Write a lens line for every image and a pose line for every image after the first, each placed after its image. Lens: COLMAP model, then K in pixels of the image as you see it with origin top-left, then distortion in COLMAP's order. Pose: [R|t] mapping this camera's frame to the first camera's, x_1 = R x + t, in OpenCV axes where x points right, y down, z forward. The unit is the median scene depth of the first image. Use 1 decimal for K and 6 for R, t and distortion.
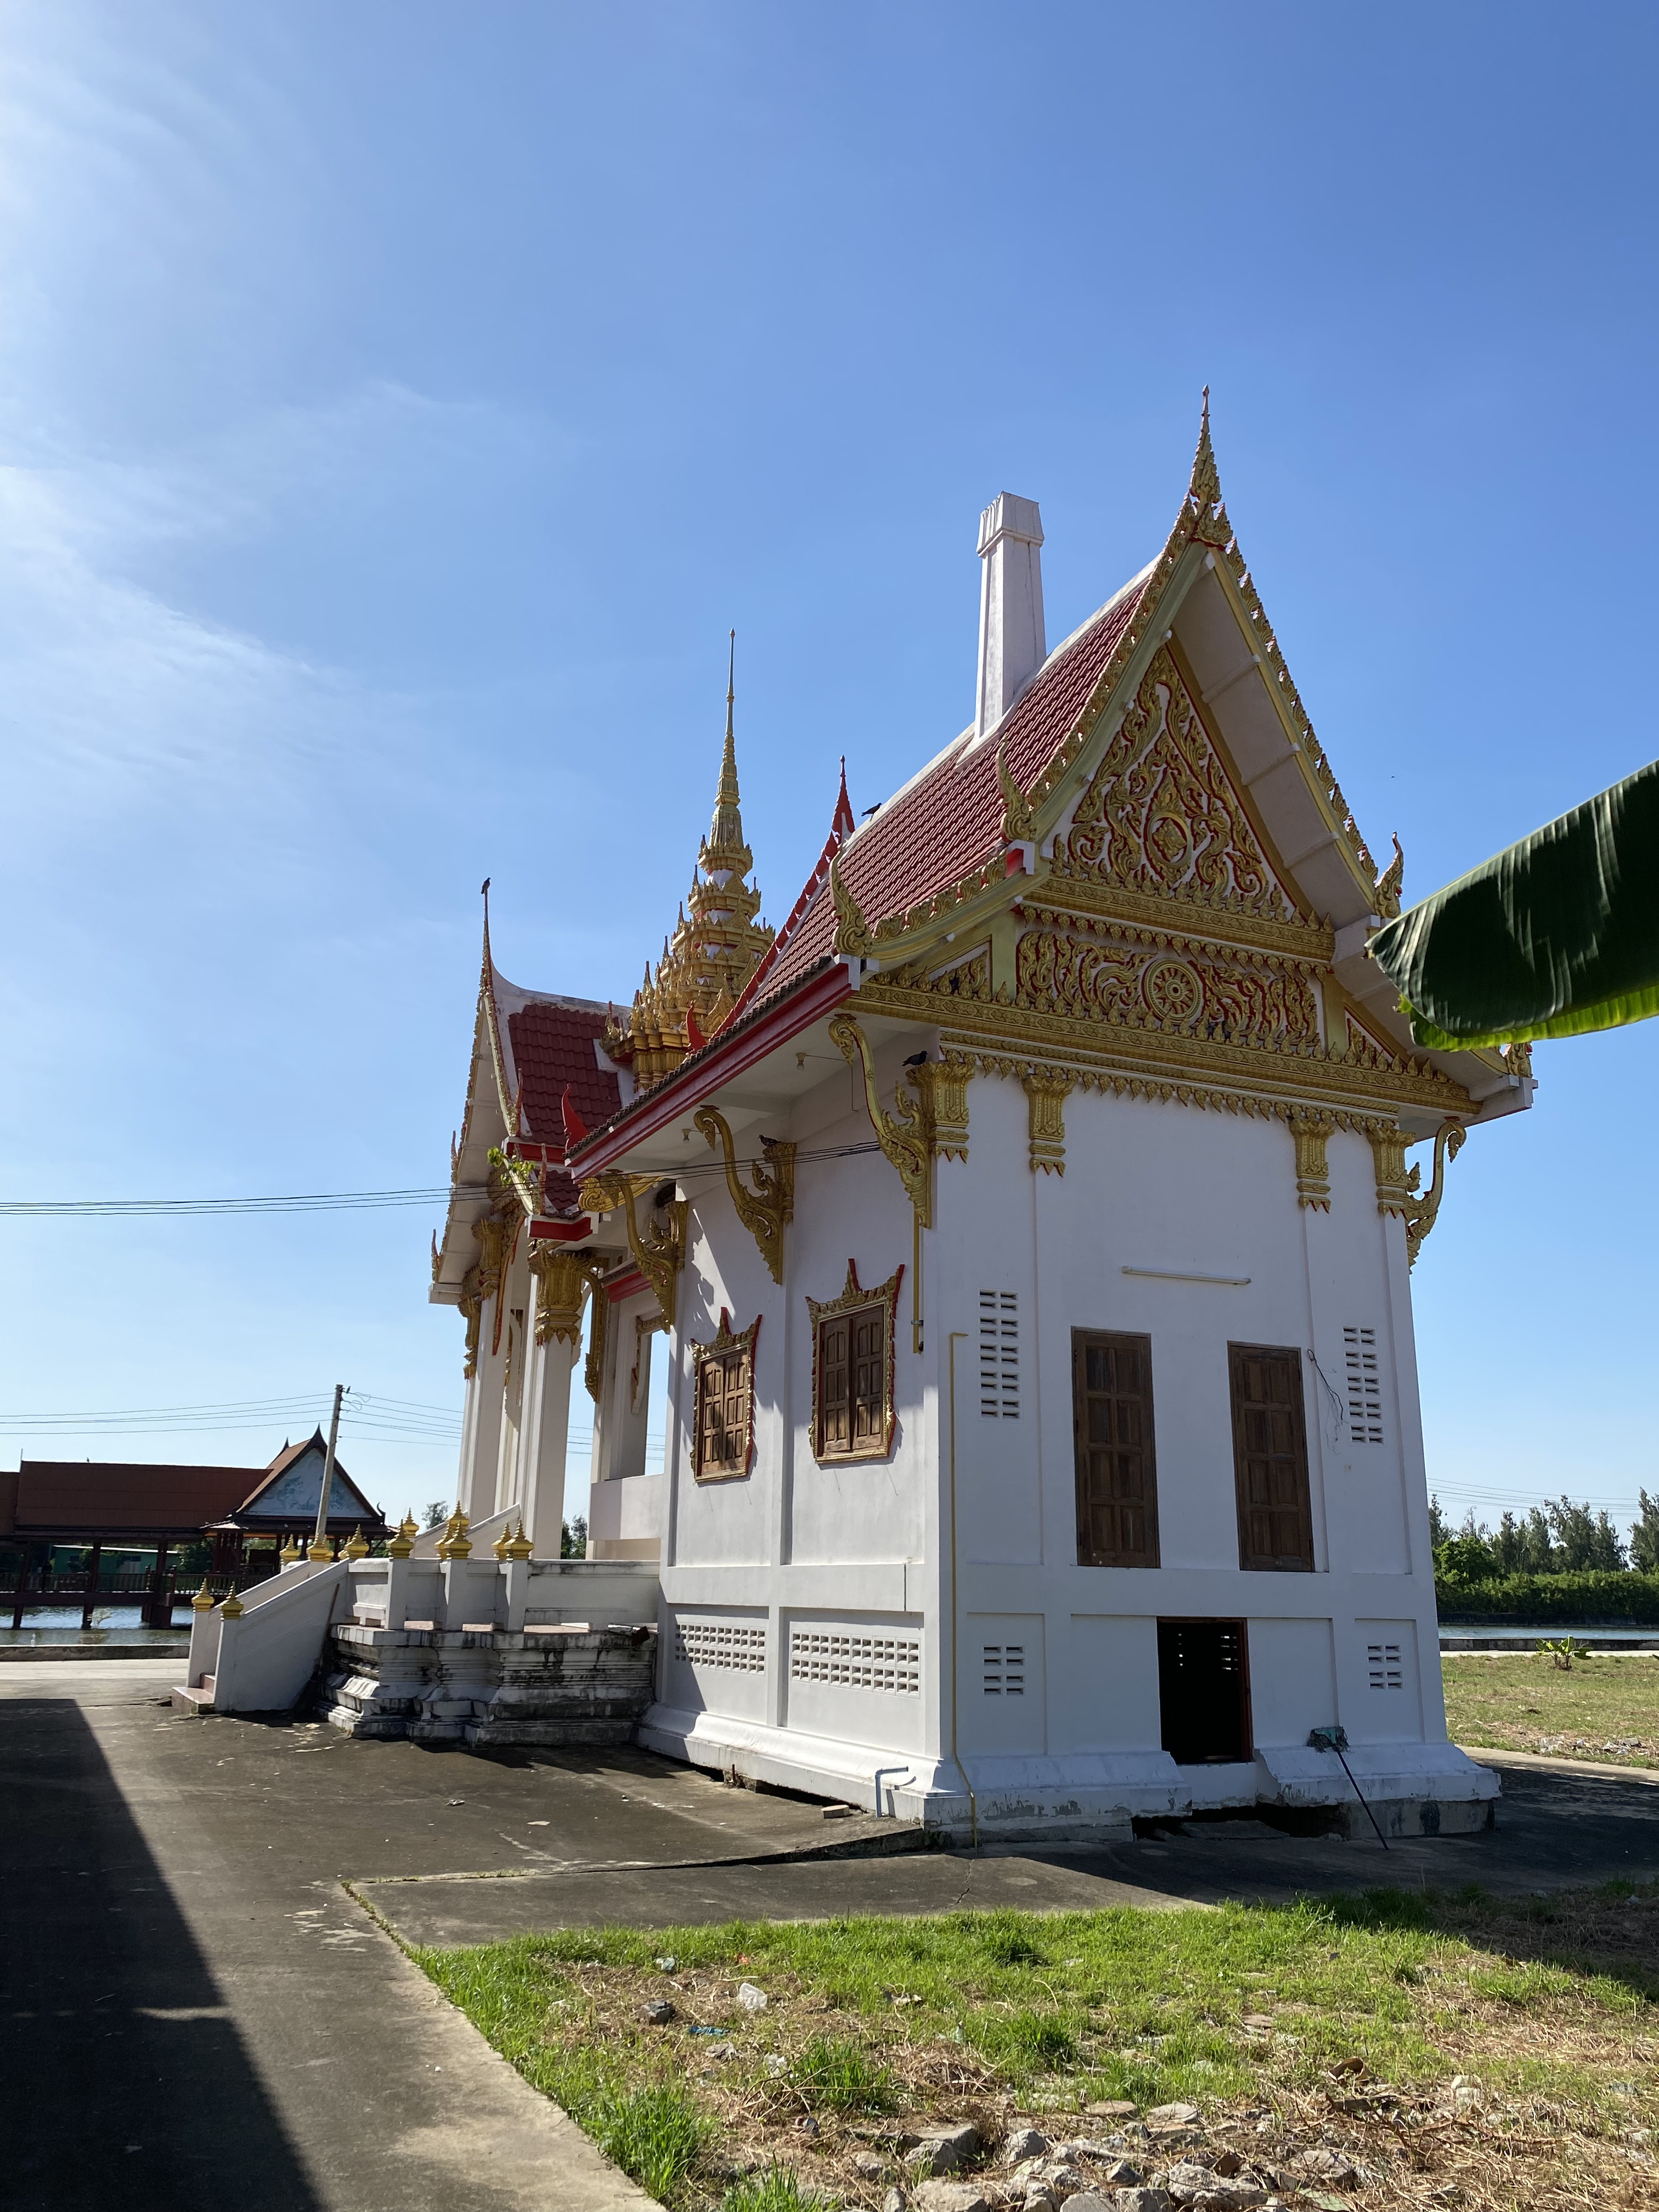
lens RADIAL K [[1670.1, 0, 829.5], [0, 1670.1, 1106.0], [0, 0, 1]] dist [-0.002975, 0.062963]
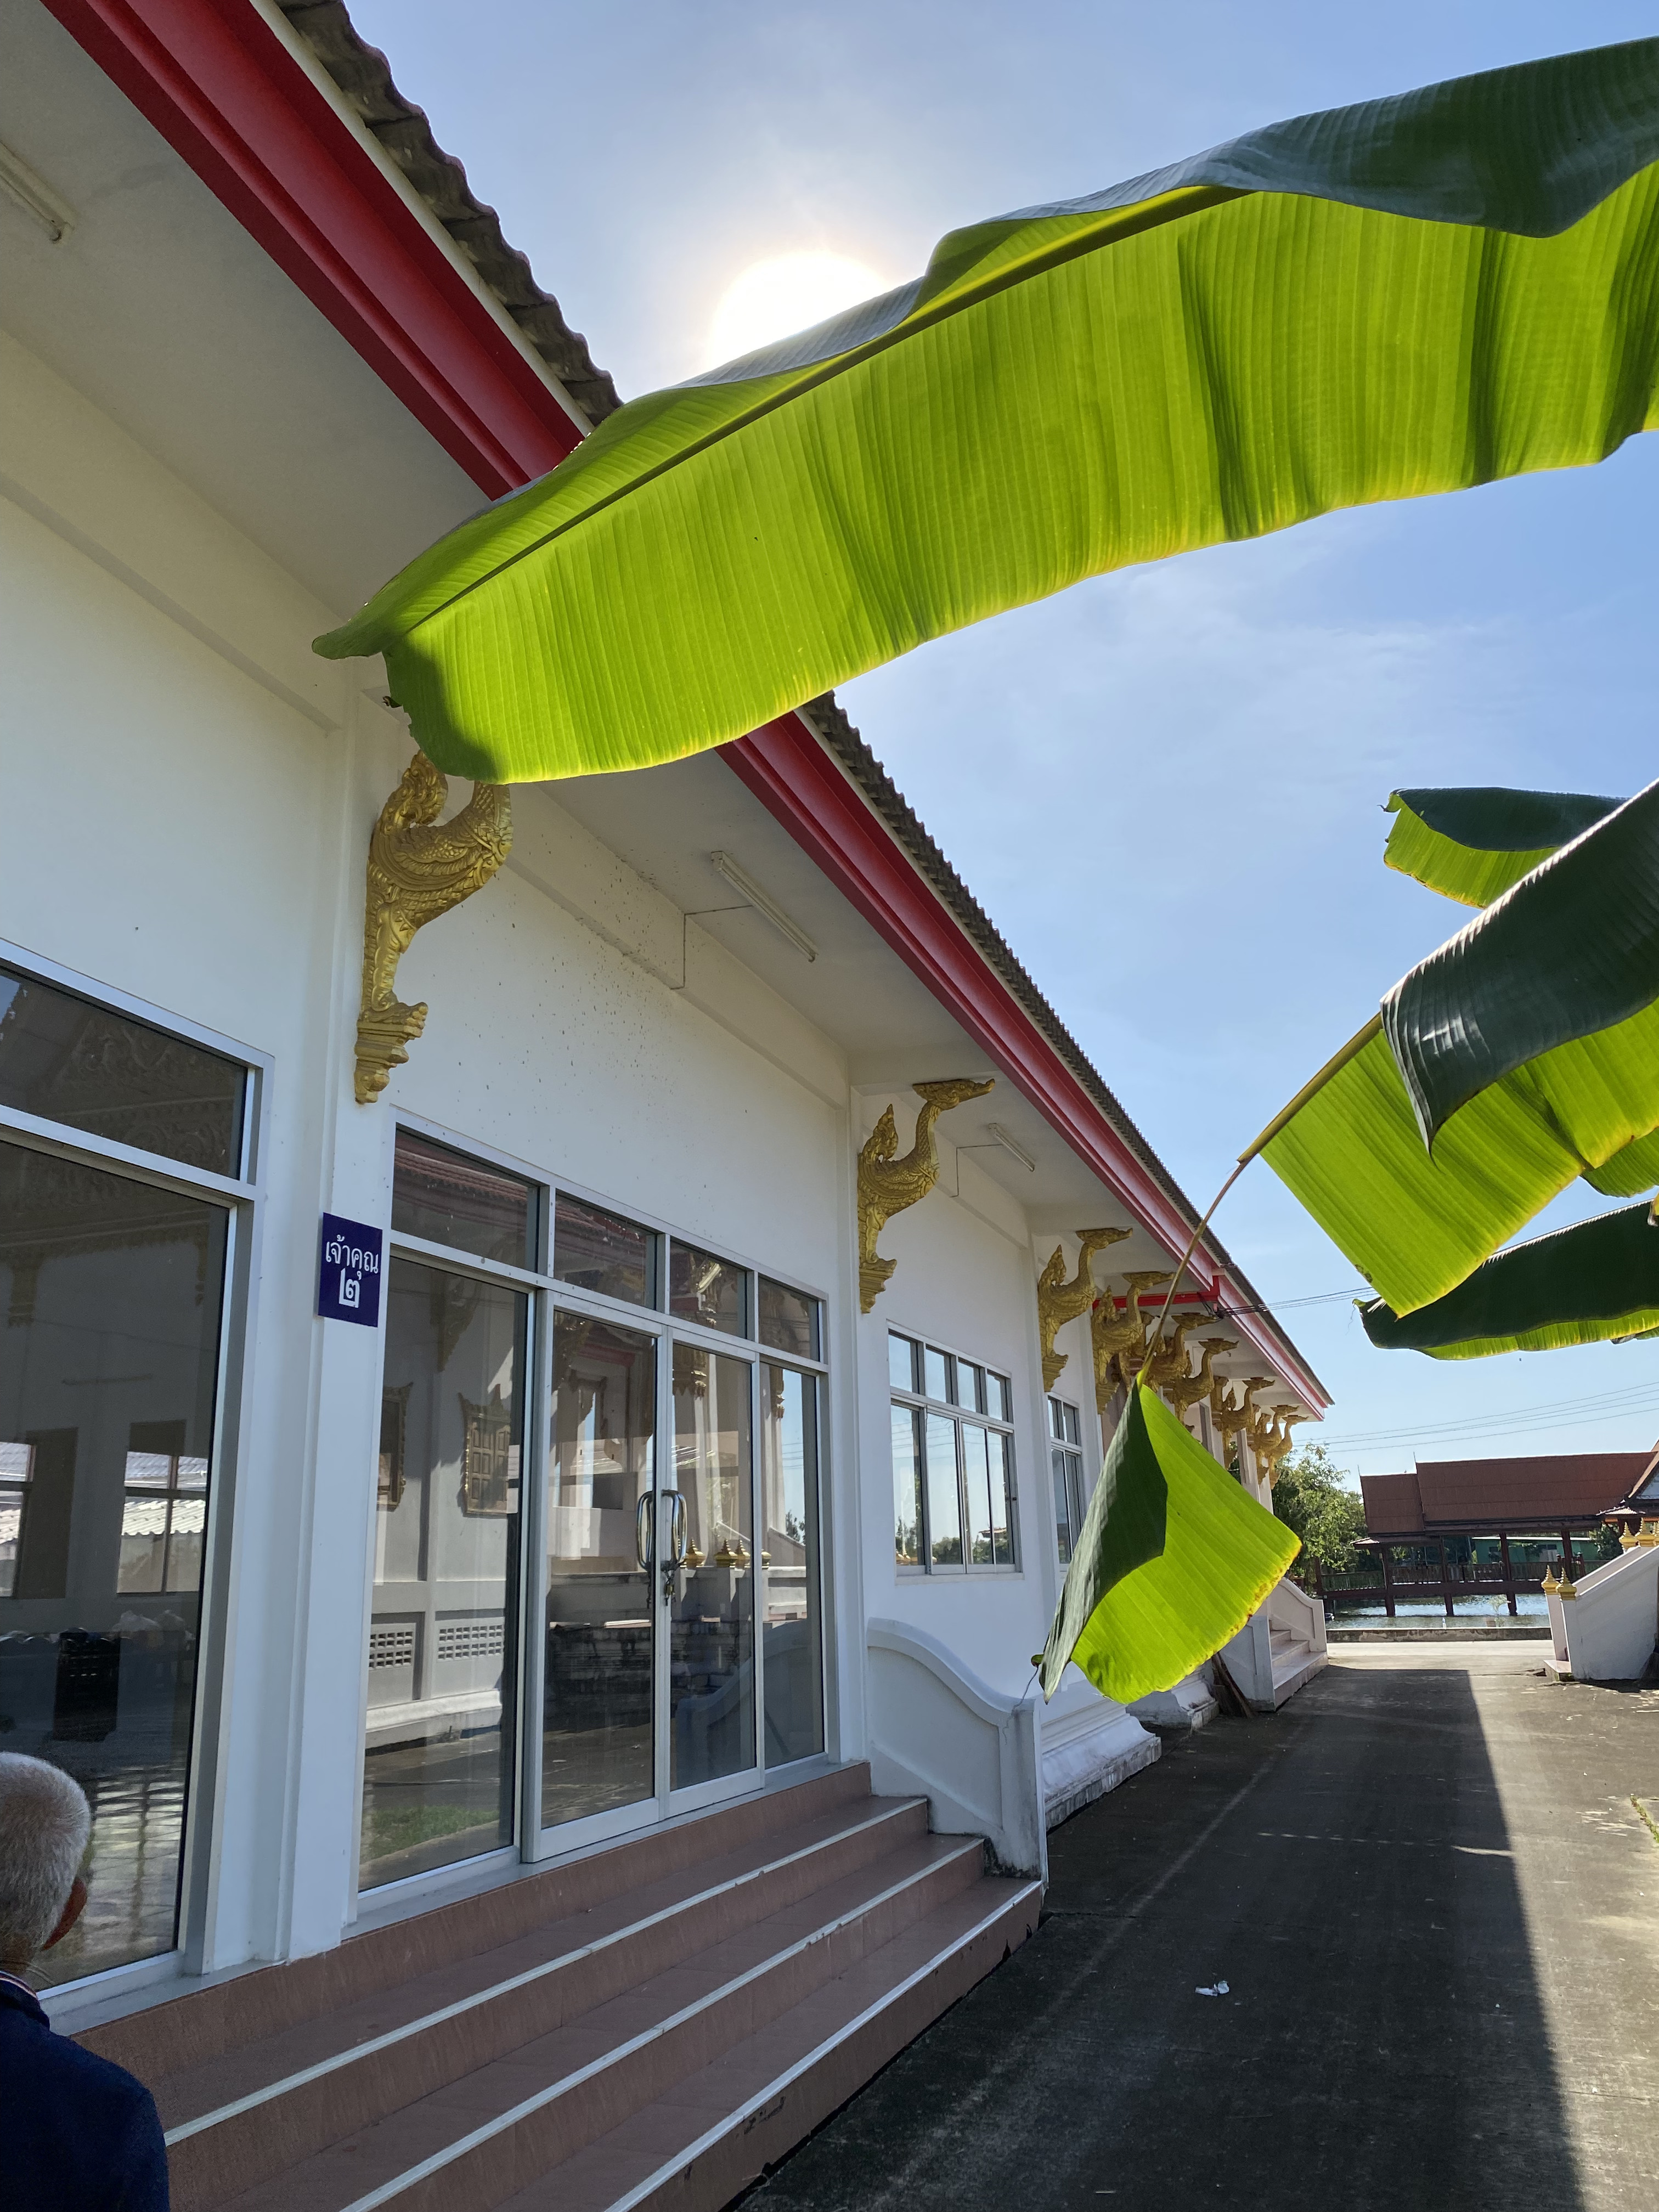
lens RADIAL K [[1670.1, 0, 829.5], [0, 1670.1, 1106.0], [0, 0, 1]] dist [-0.002975, 0.062963]
pose [[0.707531, -0.229894, -0.668242, 0.164931], [0.234163, 0.968453, -0.085245, -0.055877], [0.666759, -0.096164, 0.739044, -0.202515]]
